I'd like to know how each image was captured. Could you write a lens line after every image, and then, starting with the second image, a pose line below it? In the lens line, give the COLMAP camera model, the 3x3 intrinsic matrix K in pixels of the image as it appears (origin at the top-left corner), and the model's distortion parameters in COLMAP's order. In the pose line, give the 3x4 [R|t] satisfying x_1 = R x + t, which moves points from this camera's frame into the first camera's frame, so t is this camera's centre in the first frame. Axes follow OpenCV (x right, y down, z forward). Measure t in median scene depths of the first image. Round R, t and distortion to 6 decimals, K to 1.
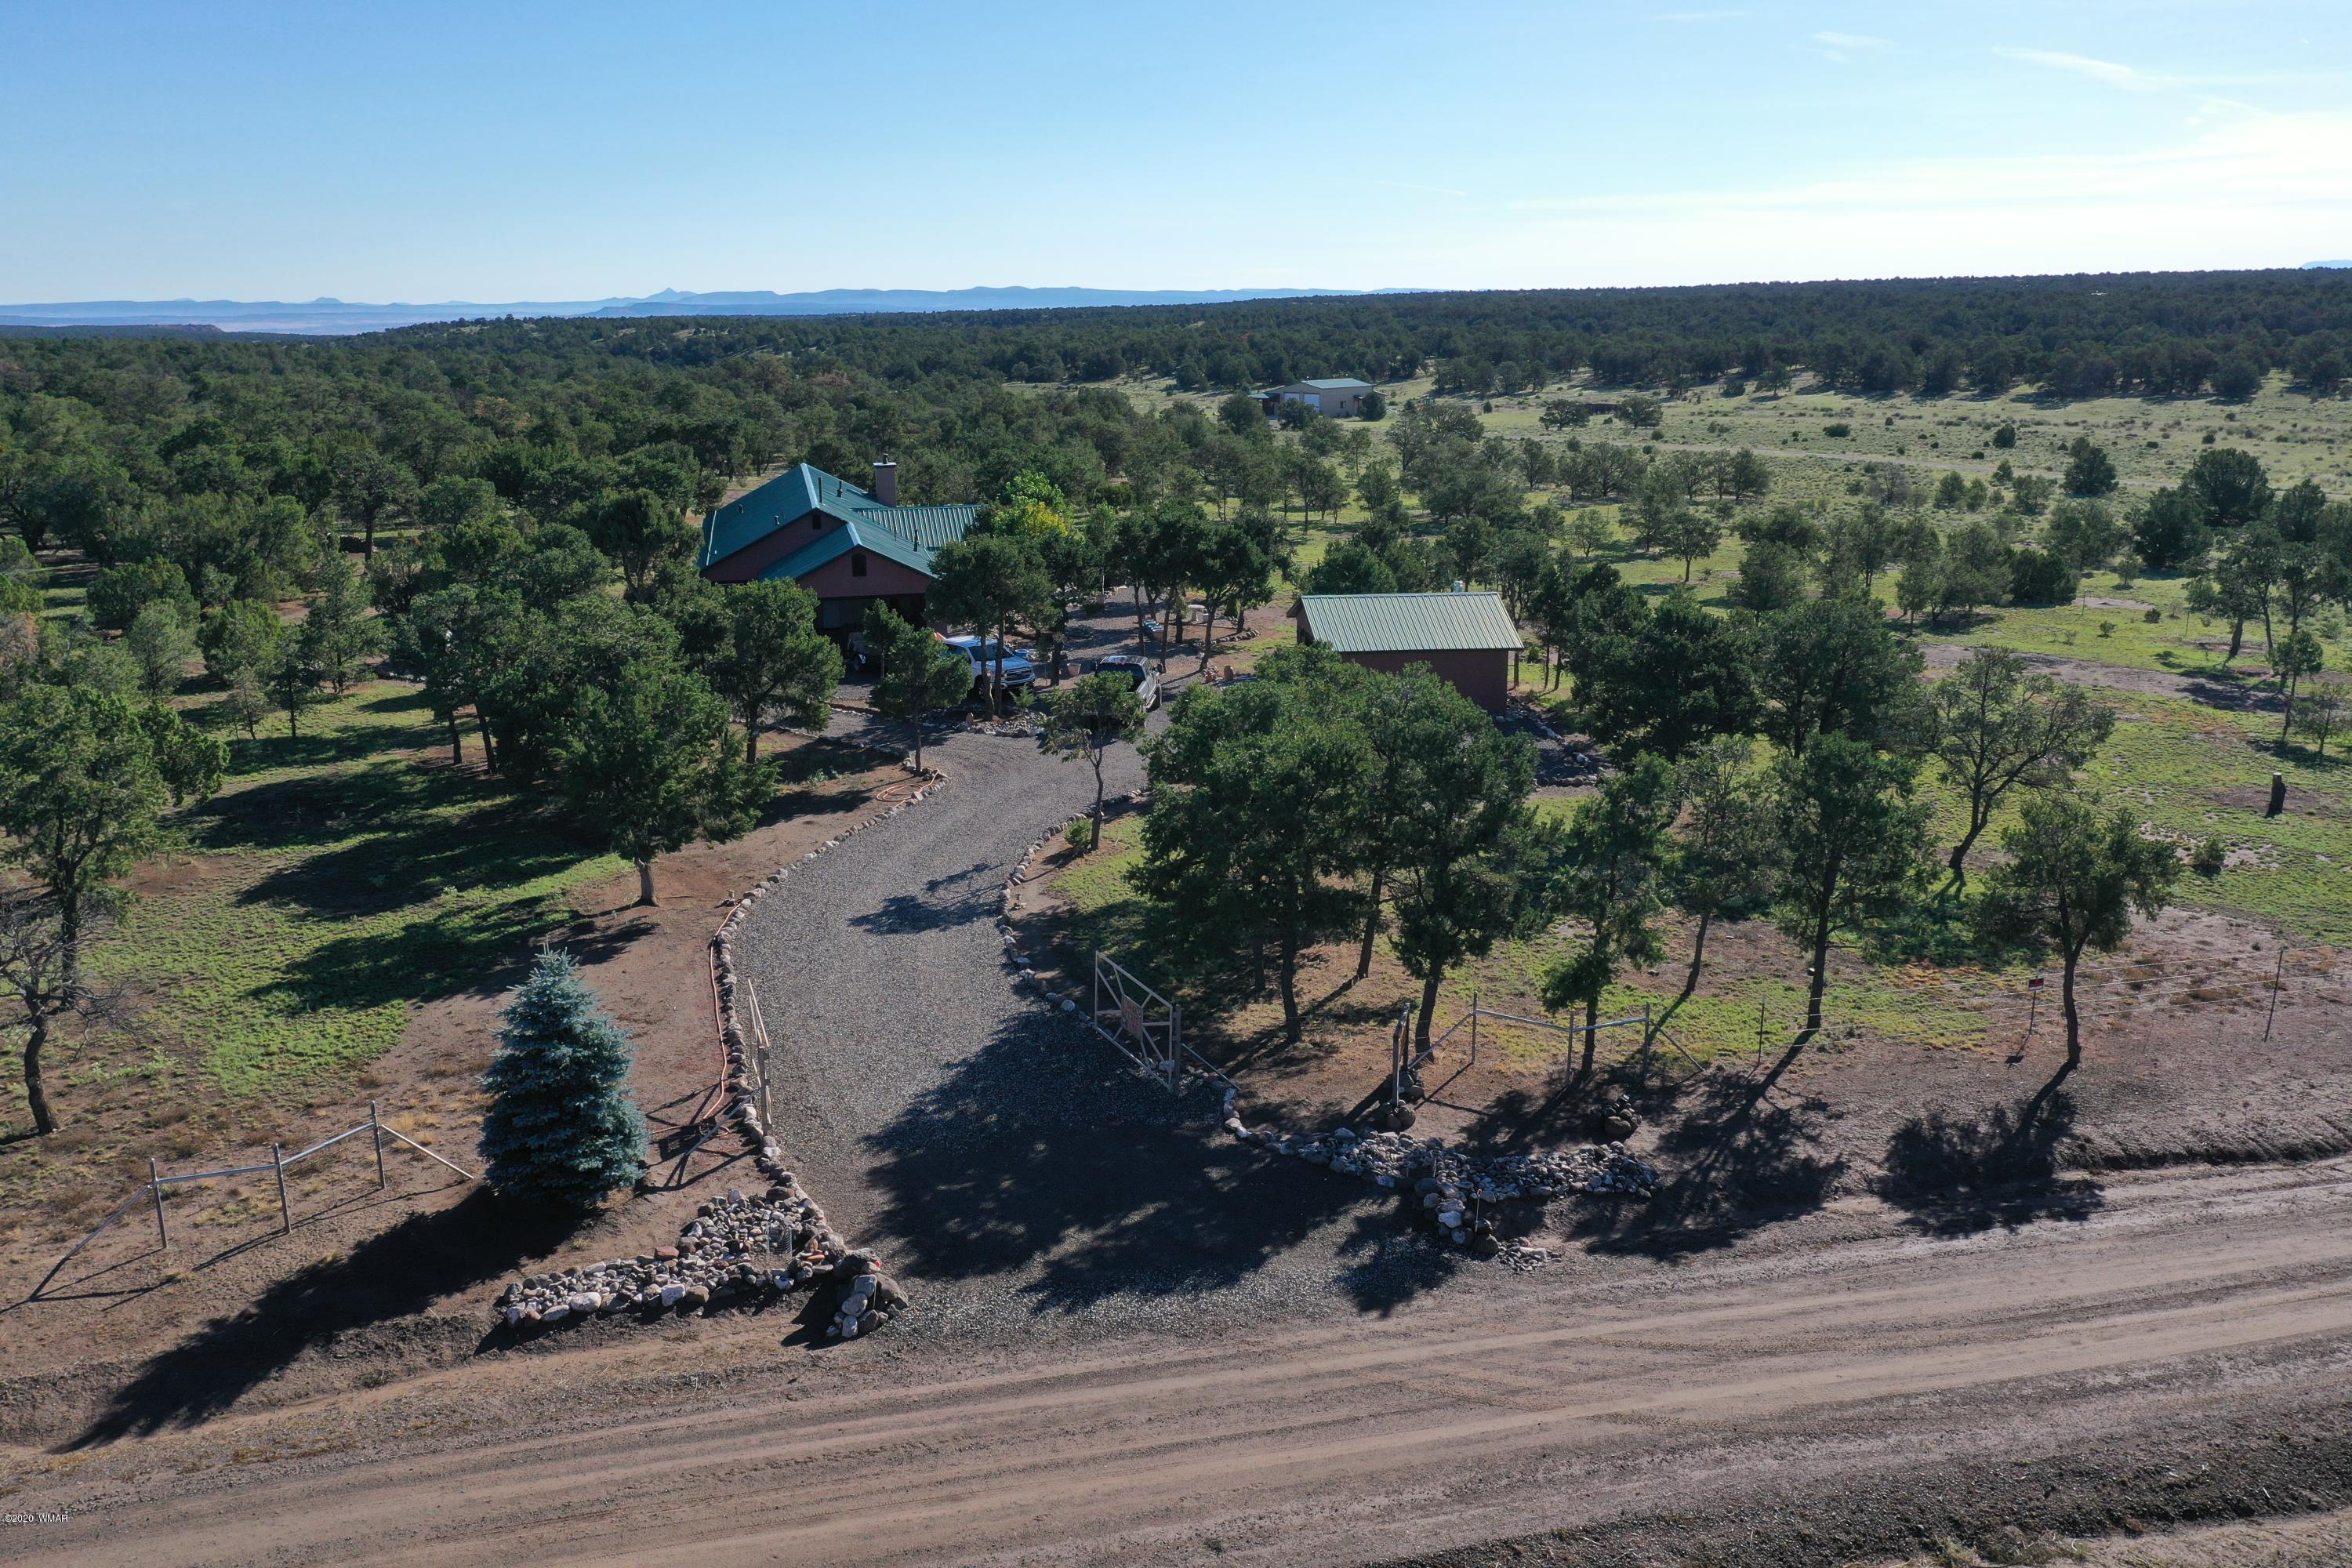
lens RADIAL K [[1864.7, 0, 1176.4], [0, 1864.7, 785.6], [0, 0, 1]] dist [0.015595, 0.003004]
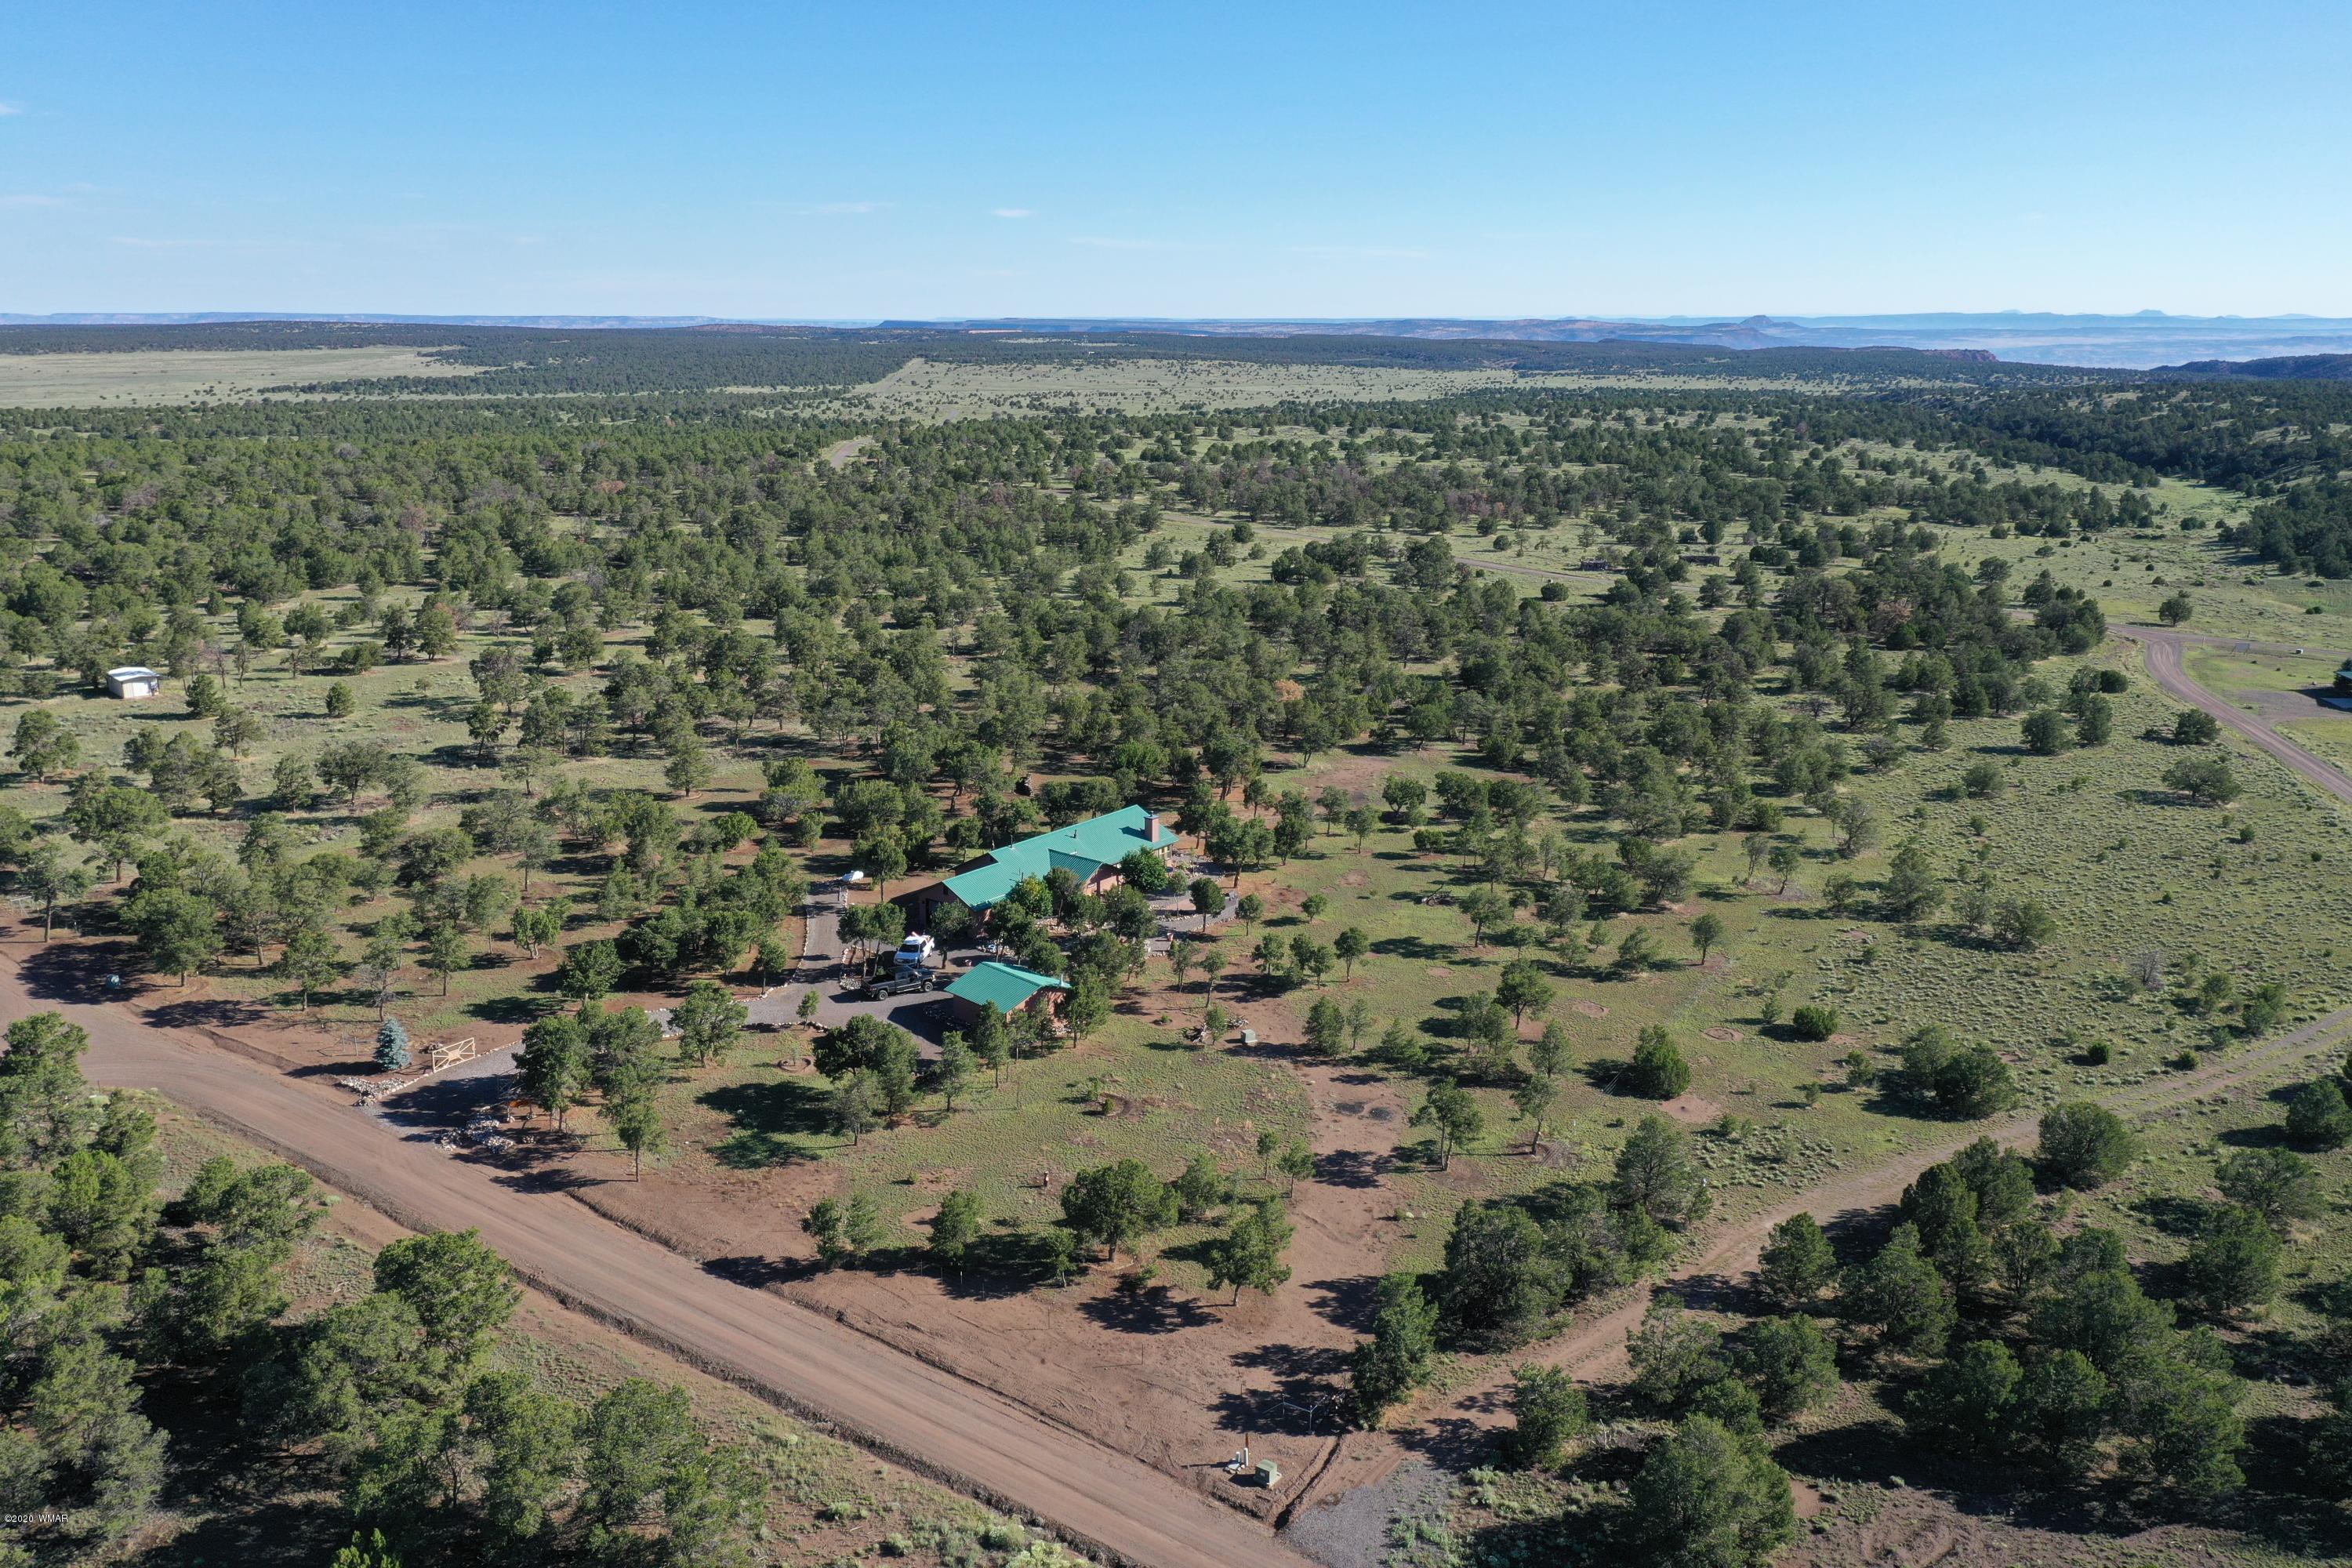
lens RADIAL K [[1864.7, 0, 1168.8], [0, 1864.7, 795.1], [0, 0, 1]] dist [0.015595, 0.003004]
pose [[0.630740, 0.204875, -0.748461, 4.261063], [-0.204251, 0.974339, 0.094578, -1.286748], [0.748631, 0.093220, 0.656400, -0.684220]]
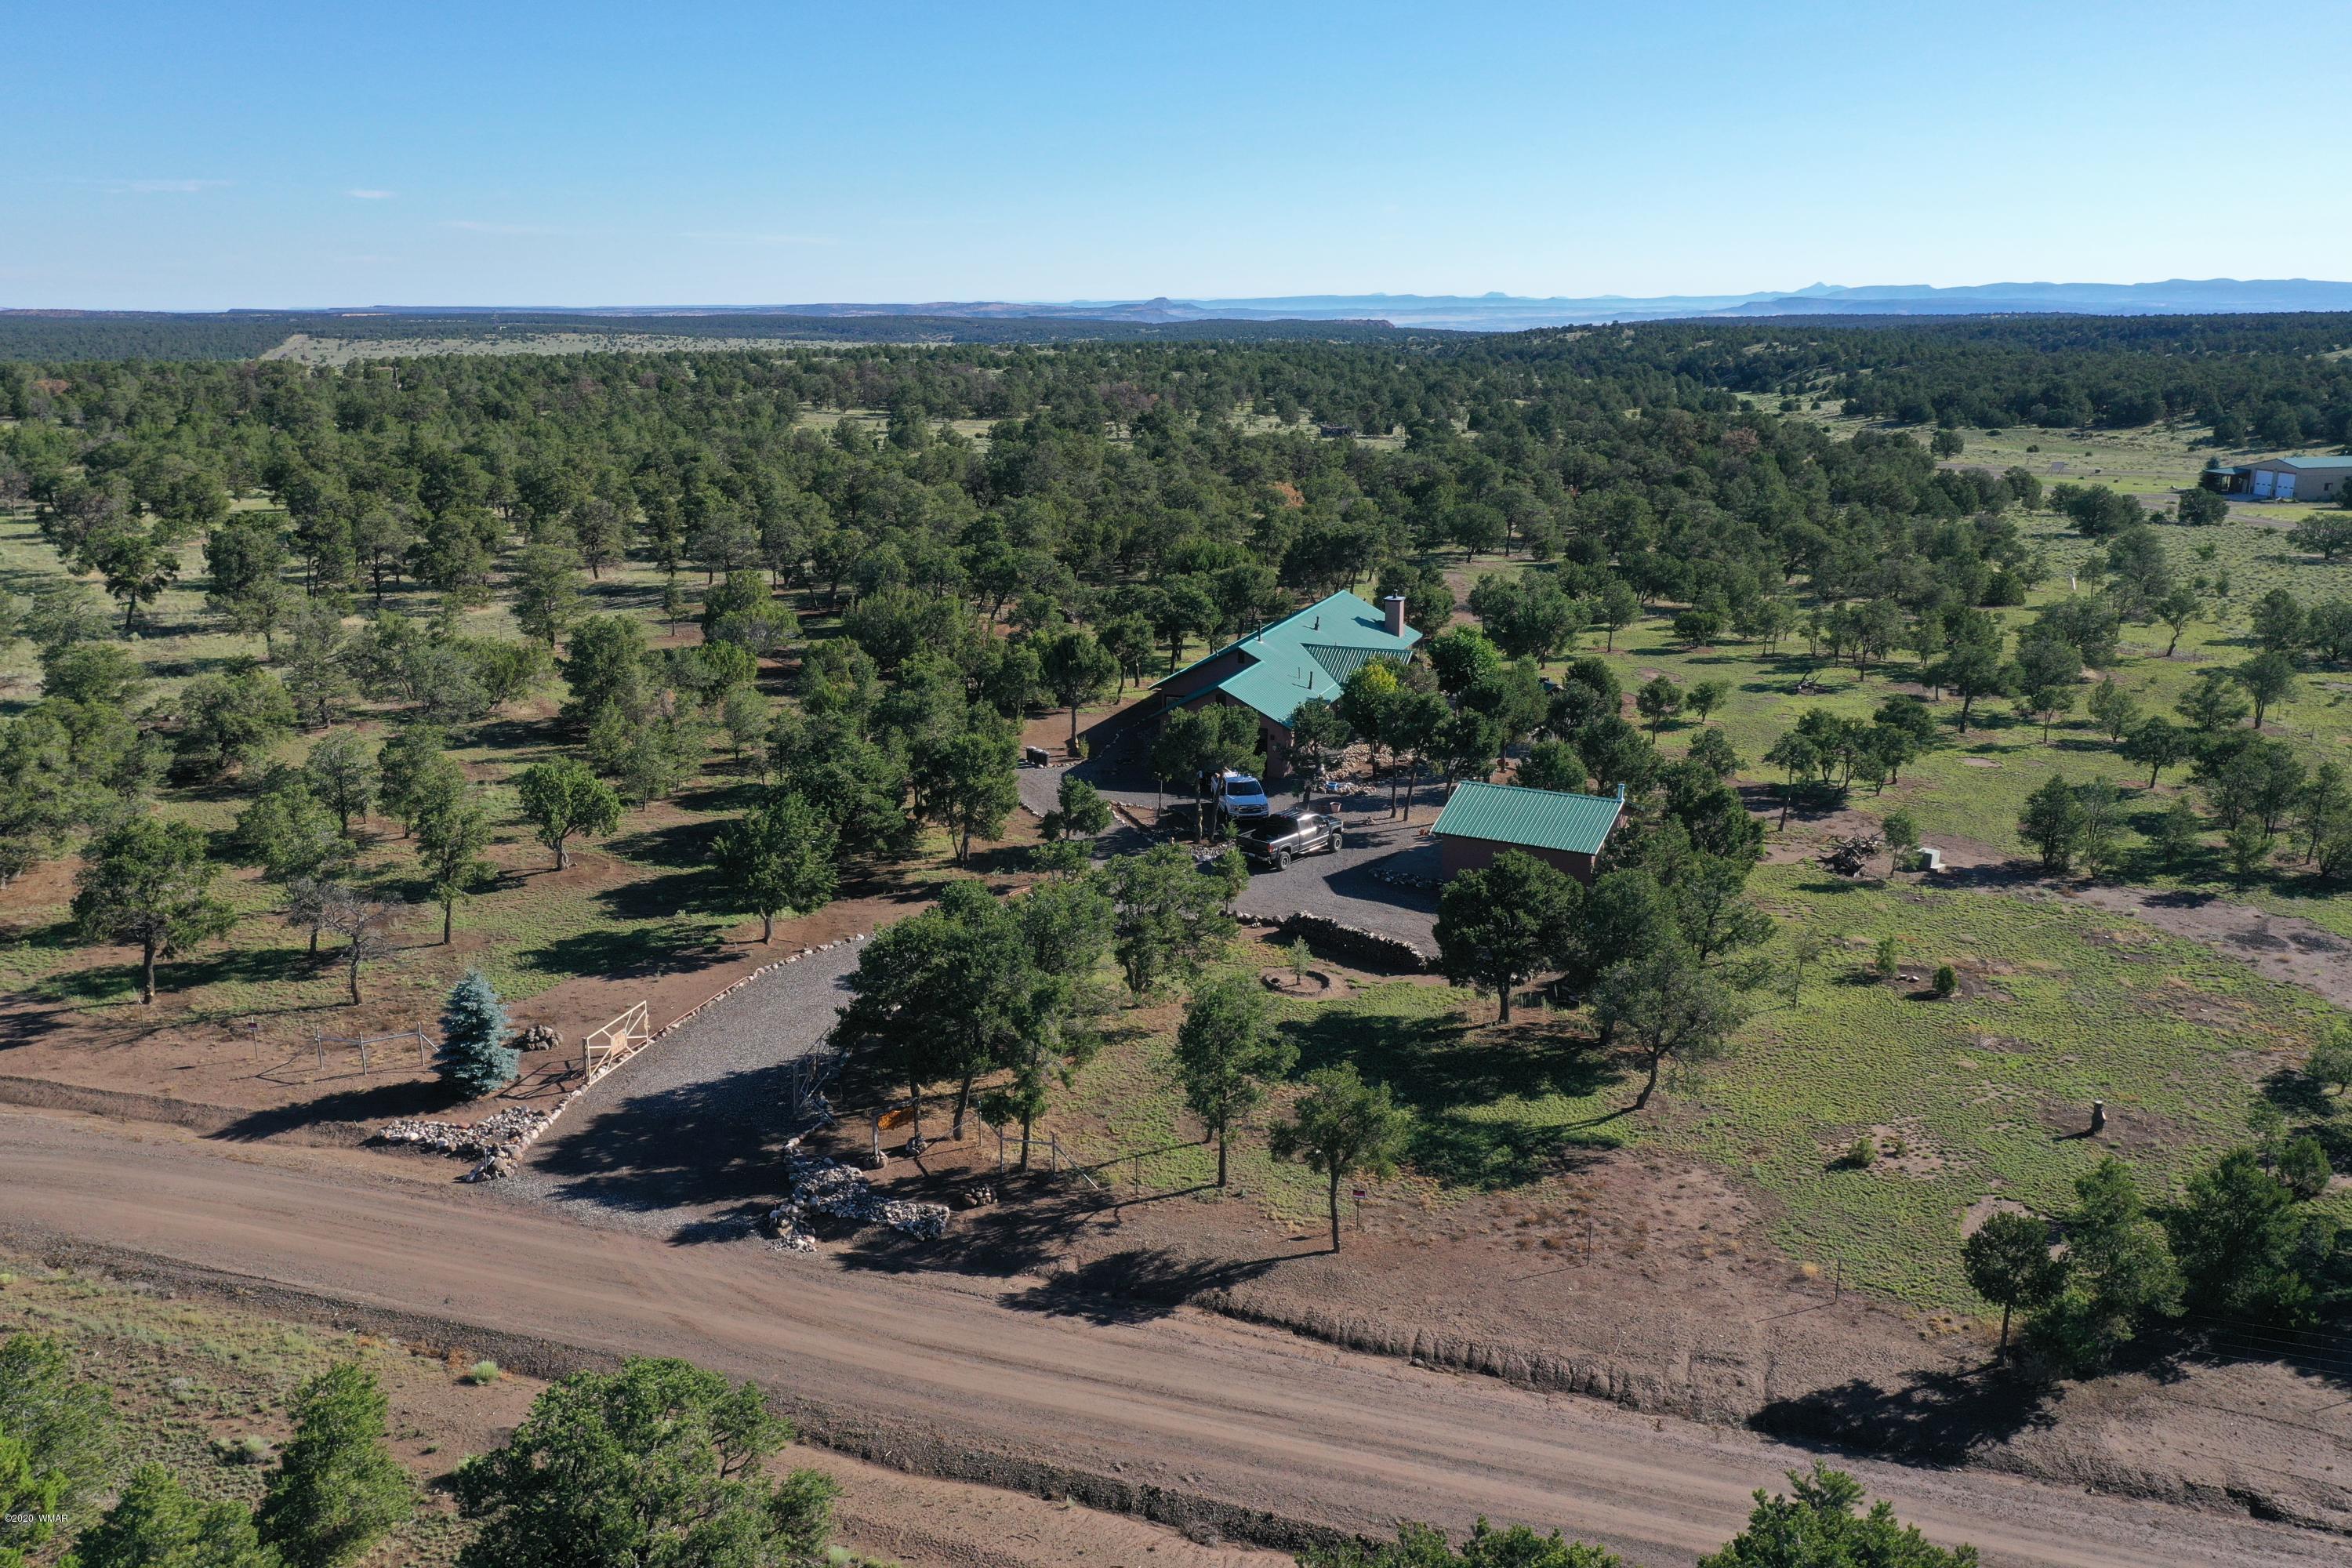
lens RADIAL K [[1864.7, 0, 1186.3], [0, 1864.7, 770.0], [0, 0, 1]] dist [0.015595, 0.003004]
pose [[0.839423, 0.139441, -0.525286, 1.319440], [-0.141696, 0.989249, 0.036168, -0.301833], [0.524682, 0.044071, 0.850157, -0.326669]]
